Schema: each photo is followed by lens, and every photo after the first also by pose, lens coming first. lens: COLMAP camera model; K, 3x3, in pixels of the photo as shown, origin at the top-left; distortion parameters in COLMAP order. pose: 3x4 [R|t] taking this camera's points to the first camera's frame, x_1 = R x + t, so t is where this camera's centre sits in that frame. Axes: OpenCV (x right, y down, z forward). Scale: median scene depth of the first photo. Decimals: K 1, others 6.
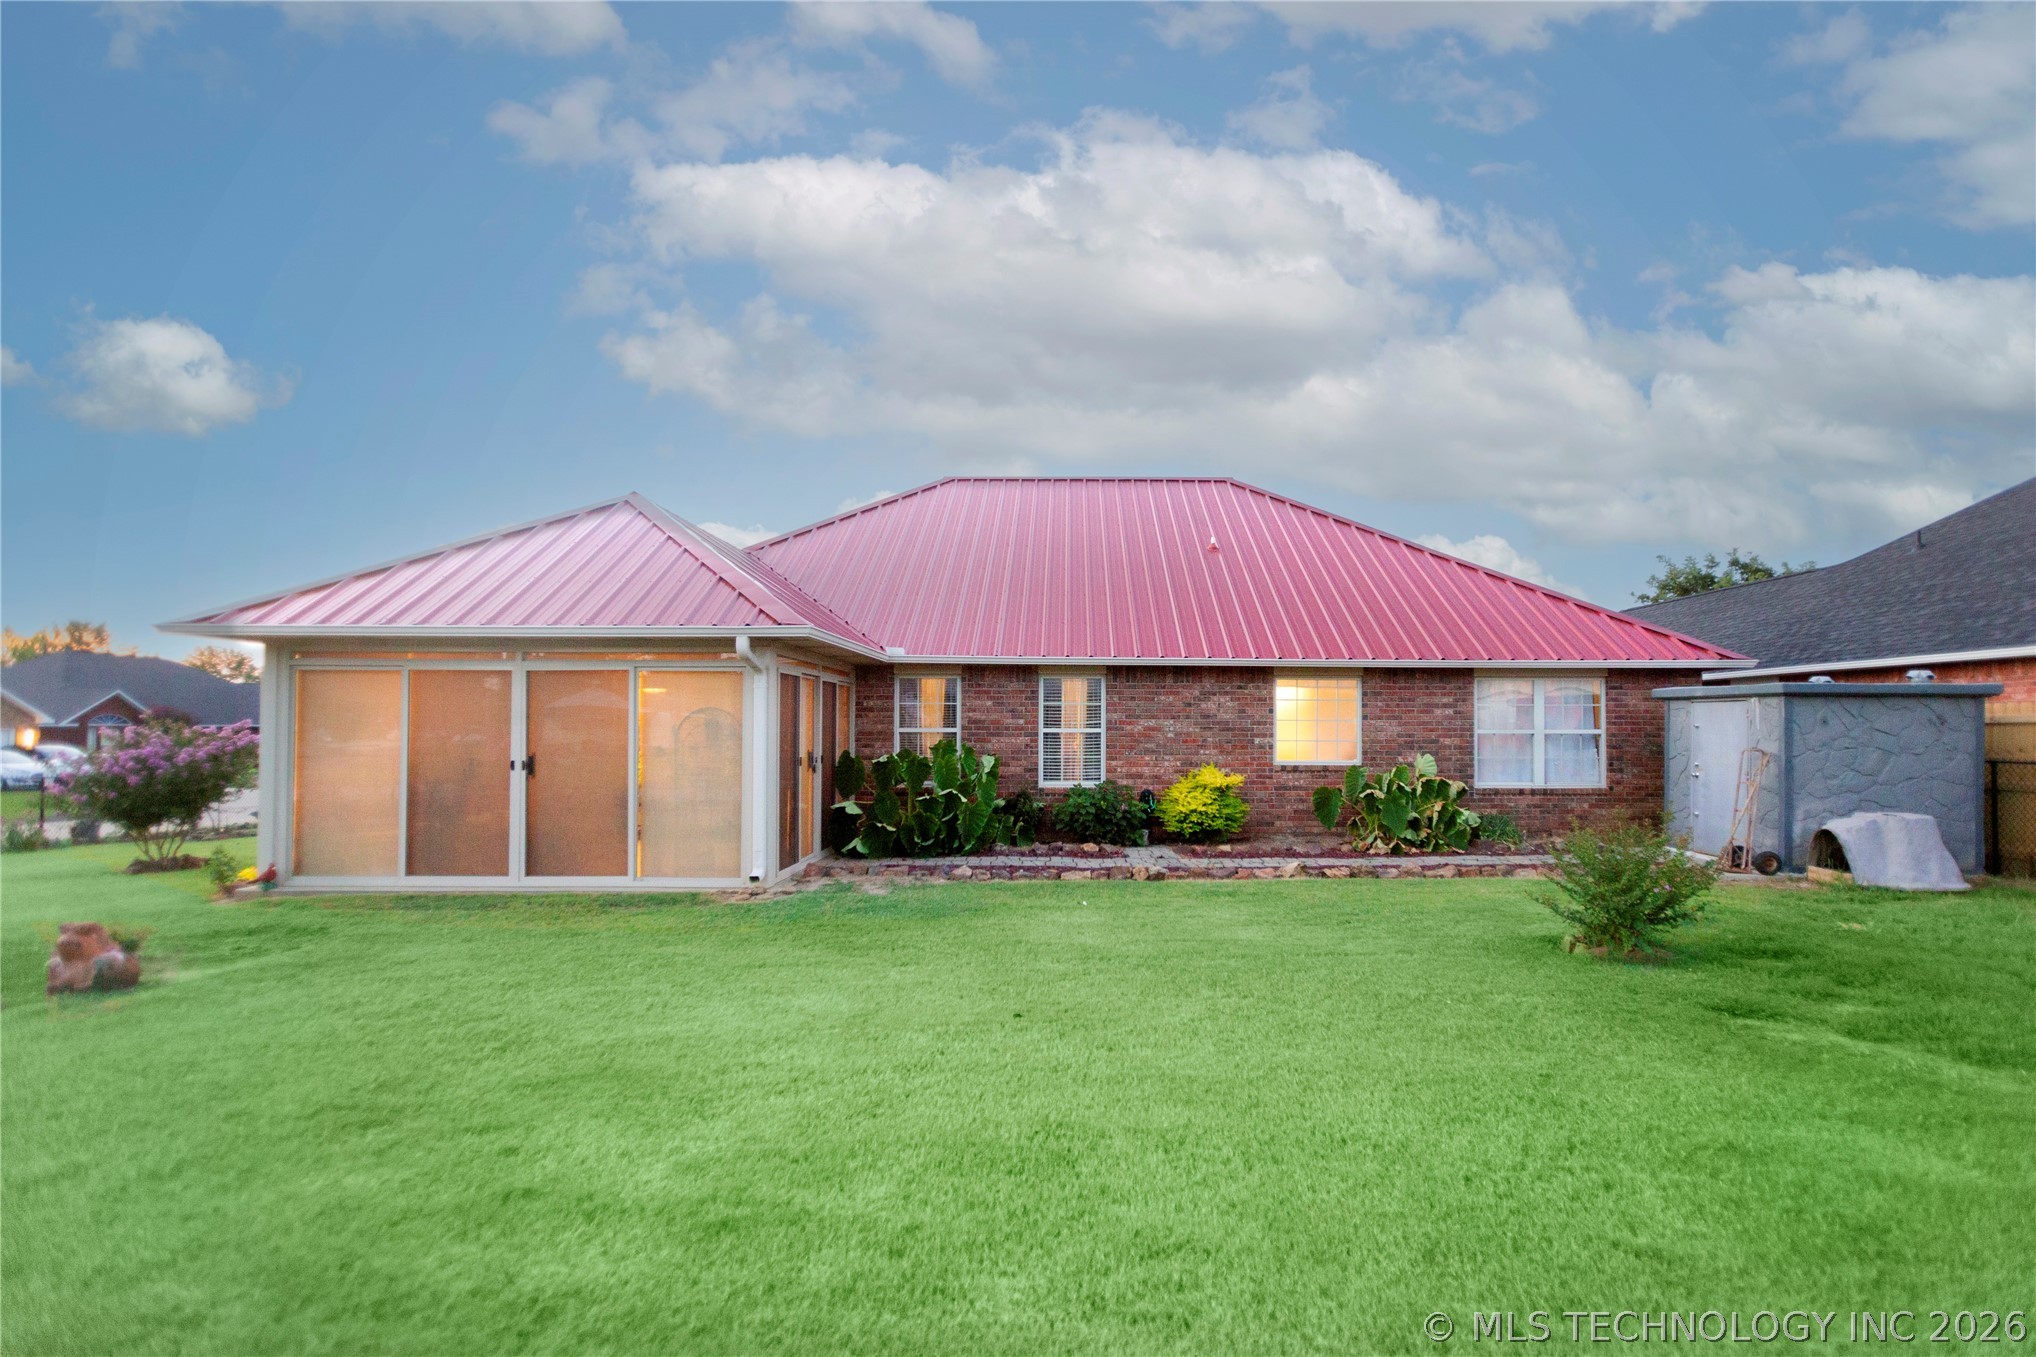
lens RADIAL K [[894.7, 0, 1010.9], [0, 894.7, 671.0], [0, 0, 1]] dist [-0.022927, 0.015158]
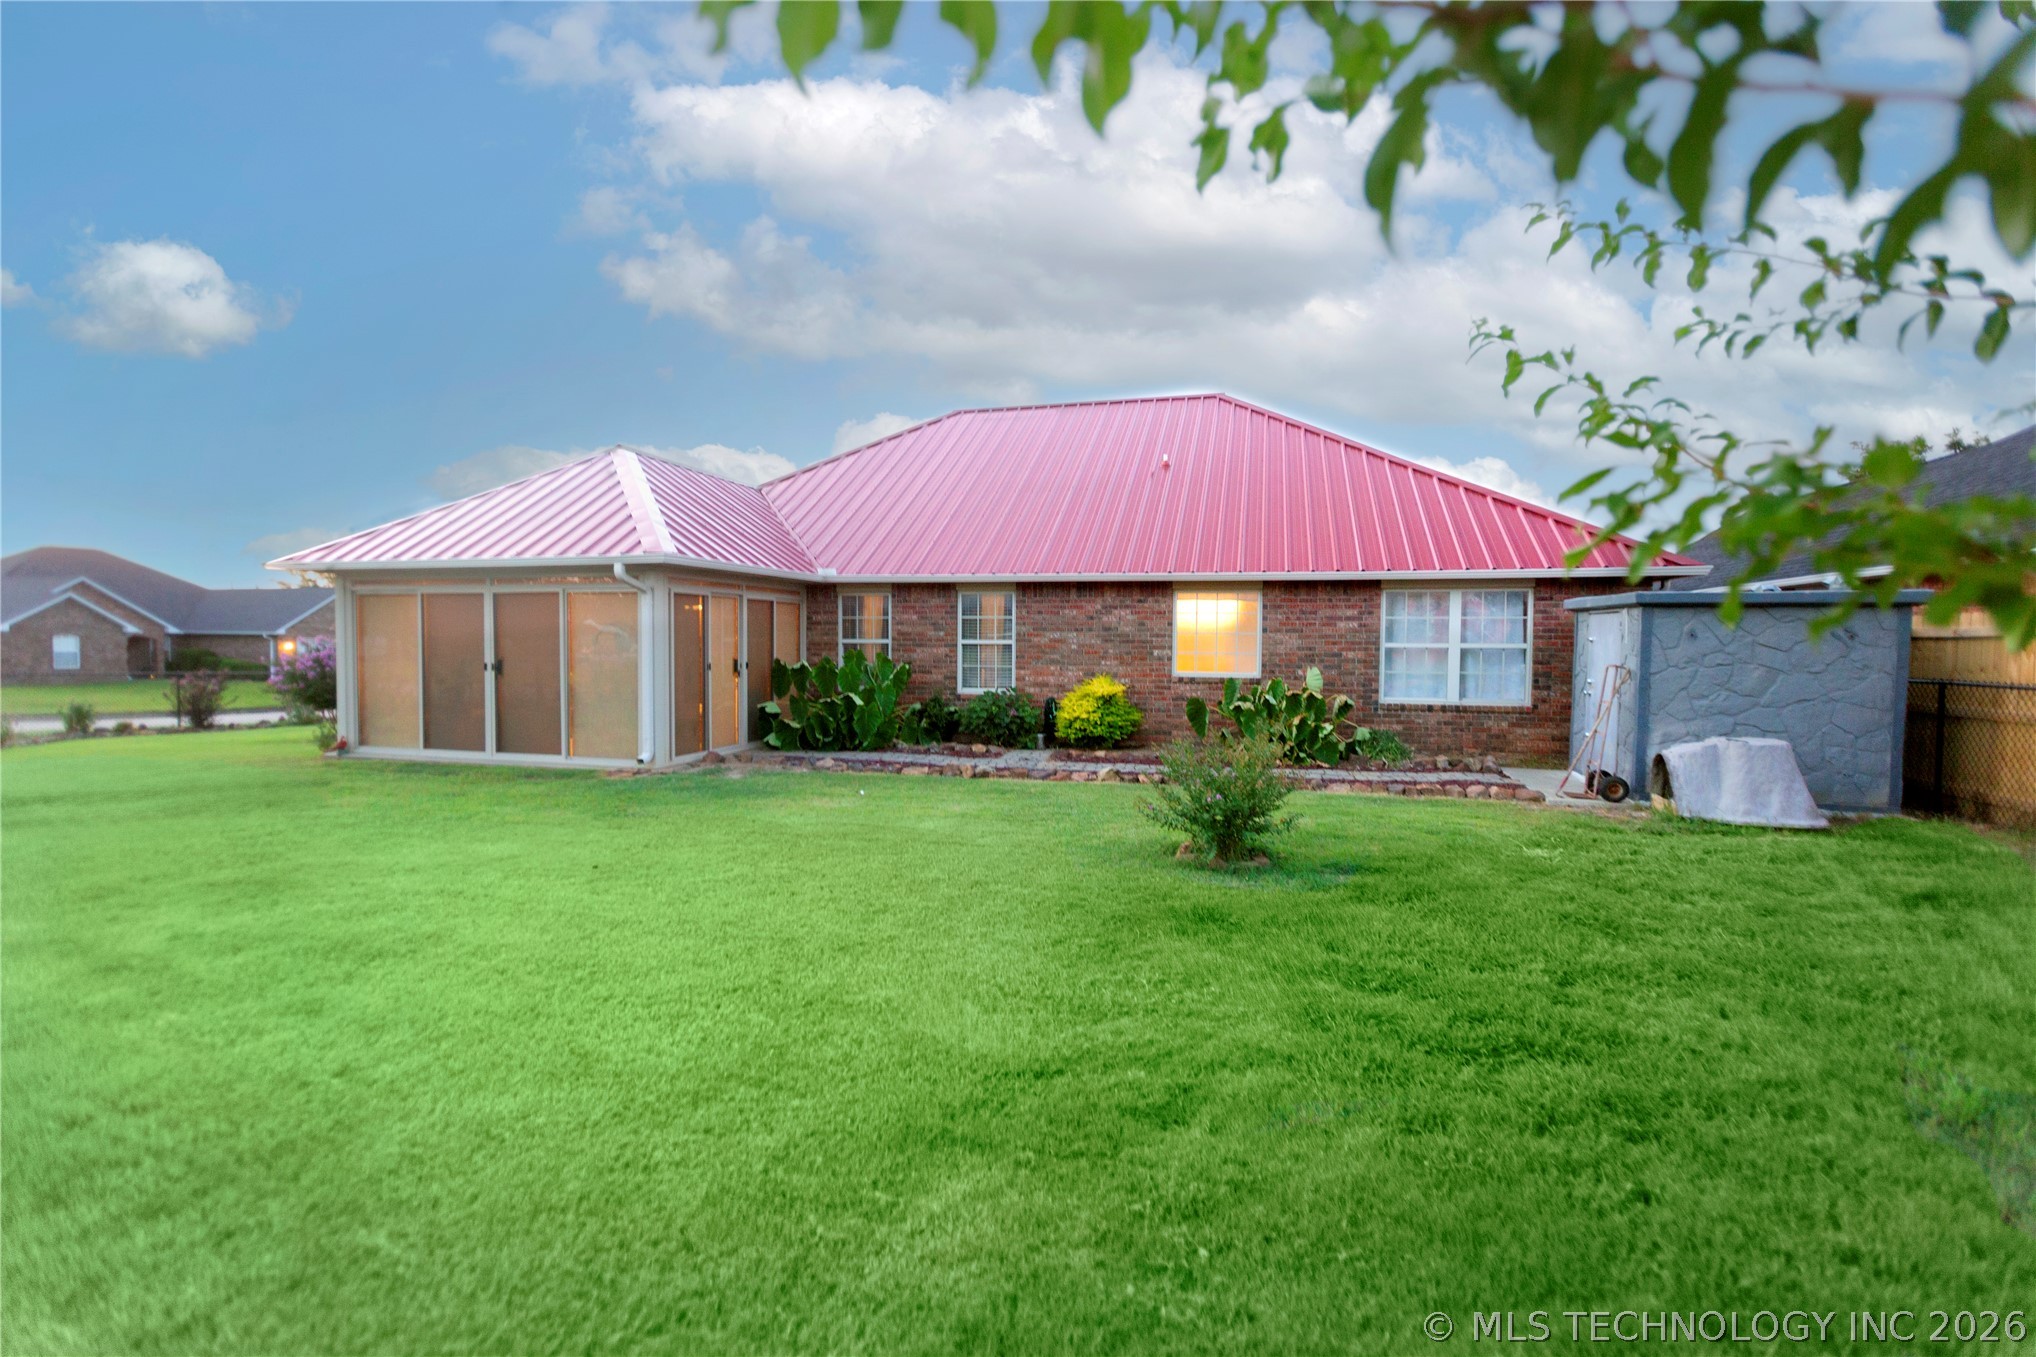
lens RADIAL K [[852.0, 0, 1015.5], [0, 852.0, 644.8], [0, 0, 1]] dist [-0.009862, 0.000200]
pose [[0.967901, 0.004923, -0.251284, 0.369441], [0.012077, 0.997742, 0.066066, 0.001913], [0.251042, -0.066980, 0.965656, 0.008380]]
